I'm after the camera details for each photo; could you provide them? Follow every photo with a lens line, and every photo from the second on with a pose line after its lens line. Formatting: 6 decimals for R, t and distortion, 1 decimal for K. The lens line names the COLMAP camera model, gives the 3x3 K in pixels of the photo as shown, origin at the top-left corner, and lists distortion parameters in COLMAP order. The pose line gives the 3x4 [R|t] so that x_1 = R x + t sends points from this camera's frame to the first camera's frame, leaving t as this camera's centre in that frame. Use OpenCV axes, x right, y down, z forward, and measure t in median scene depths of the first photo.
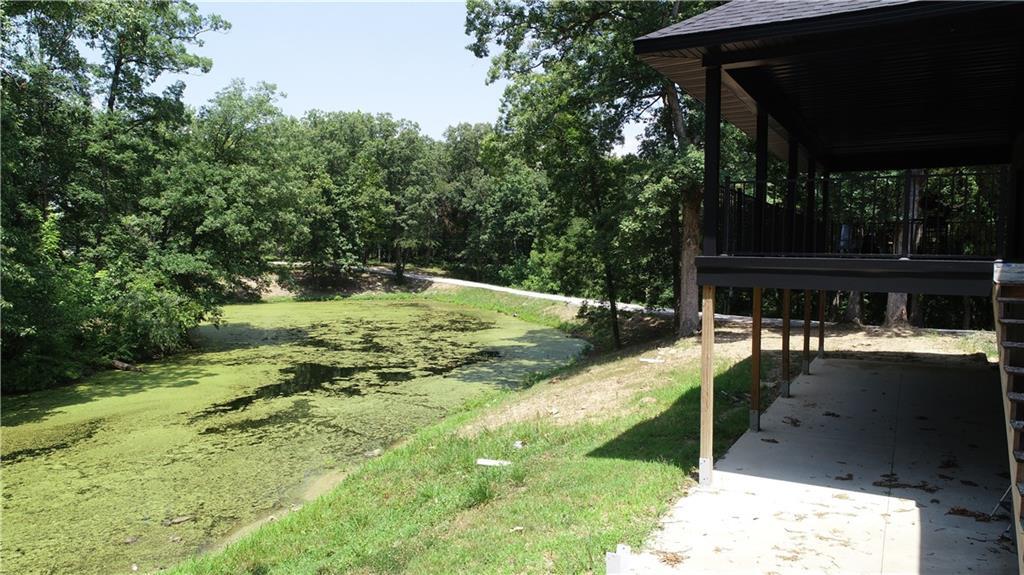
lens RADIAL K [[684.9, 0, 512.0], [0, 684.9, 287.5], [0, 0, 1]] dist [-0.003277, 0.001006]
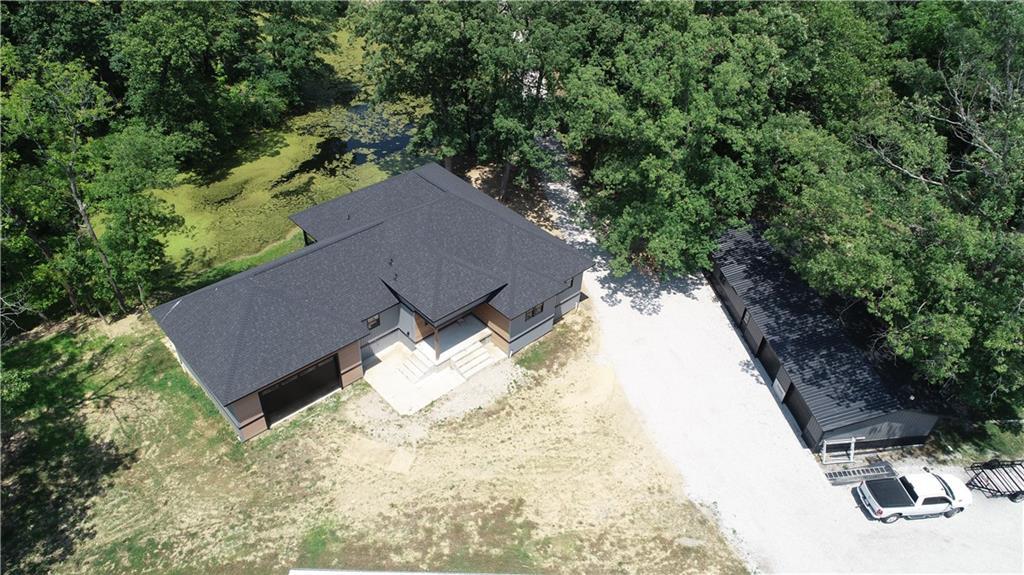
lens RADIAL K [[684.9, 0, 512.0], [0, 684.9, 287.5], [0, 0, 1]] dist [-0.003277, 0.001006]
pose [[0.958073, 0.205770, -0.199386, 1.085752], [-0.053305, 0.811733, 0.581591, -1.103695], [0.281522, -0.546578, 0.788668, -1.153763]]
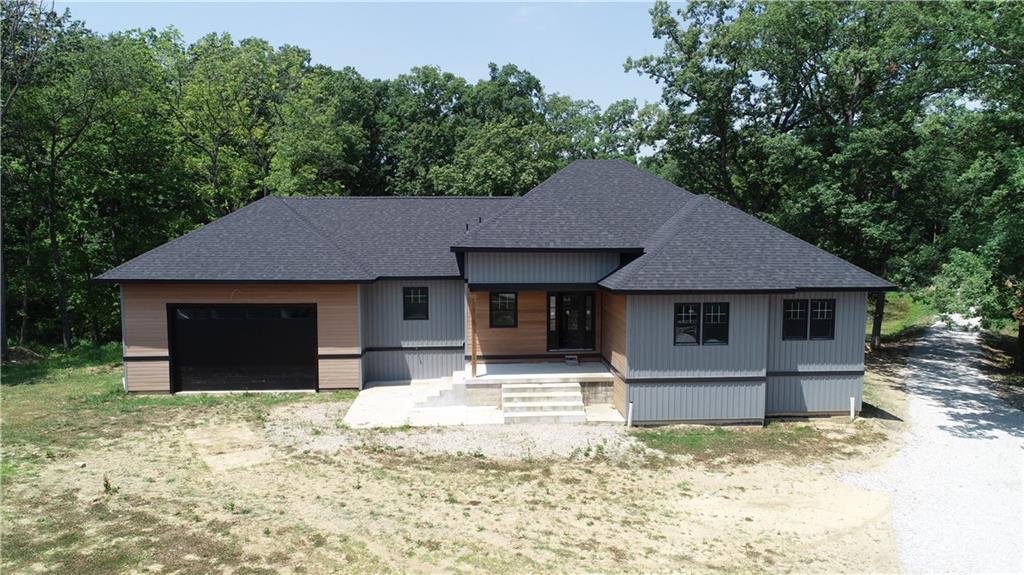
lens RADIAL K [[684.9, 0, 512.0], [0, 684.9, 287.5], [0, 0, 1]] dist [-0.003277, 0.001006]
pose [[0.566773, 0.069537, -0.820934, 1.312068], [-0.037483, 0.997576, 0.058621, -0.135421], [0.823021, -0.002454, 0.568005, -0.415147]]
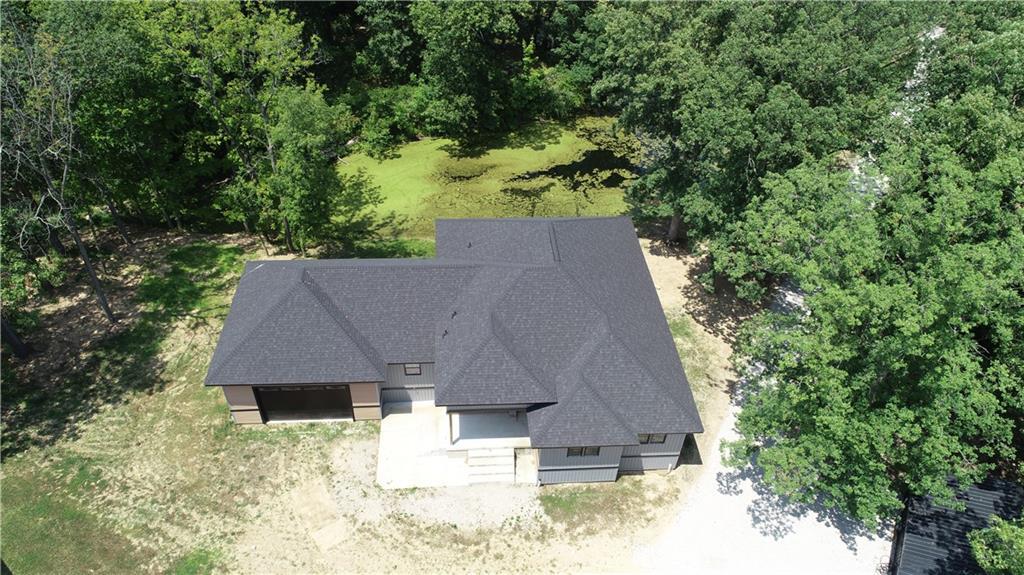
lens RADIAL K [[684.9, 0, 512.0], [0, 684.9, 287.5], [0, 0, 1]] dist [-0.003277, 0.001006]
pose [[0.570841, 0.546304, -0.612938, 1.361623], [-0.072628, 0.777190, 0.625060, -1.103443], [0.817842, -0.312294, 0.483329, -0.454564]]
